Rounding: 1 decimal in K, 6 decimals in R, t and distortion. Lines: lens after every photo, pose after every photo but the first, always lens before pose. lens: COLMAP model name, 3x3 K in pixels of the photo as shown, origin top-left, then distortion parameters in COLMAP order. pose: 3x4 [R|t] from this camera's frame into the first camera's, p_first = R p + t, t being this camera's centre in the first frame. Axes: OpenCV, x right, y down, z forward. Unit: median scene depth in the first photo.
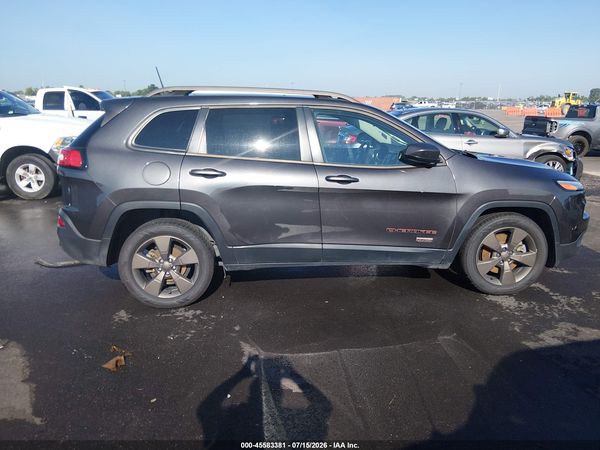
lens RADIAL K [[449.3, 0, 300.0], [0, 449.3, 225.0], [0, 0, 1]] dist [0.092332, -0.142609]
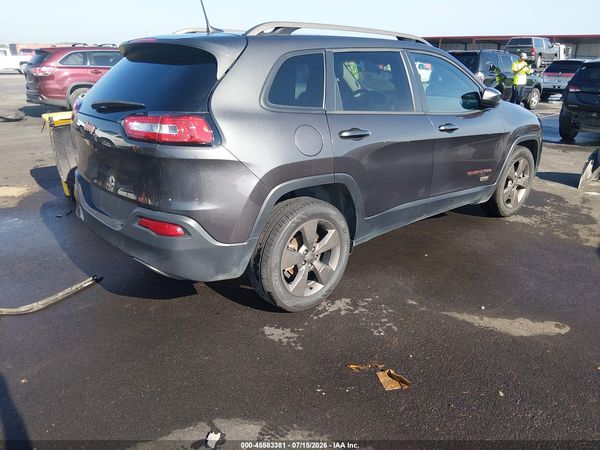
lens RADIAL K [[449.3, 0, 300.0], [0, 449.3, 225.0], [0, 0, 1]] dist [0.092332, -0.142609]
pose [[0.793754, -0.200702, 0.574172, -0.763339], [0.141457, 0.979020, 0.146662, -0.083793], [-0.591561, -0.035192, 0.805492, 0.375762]]
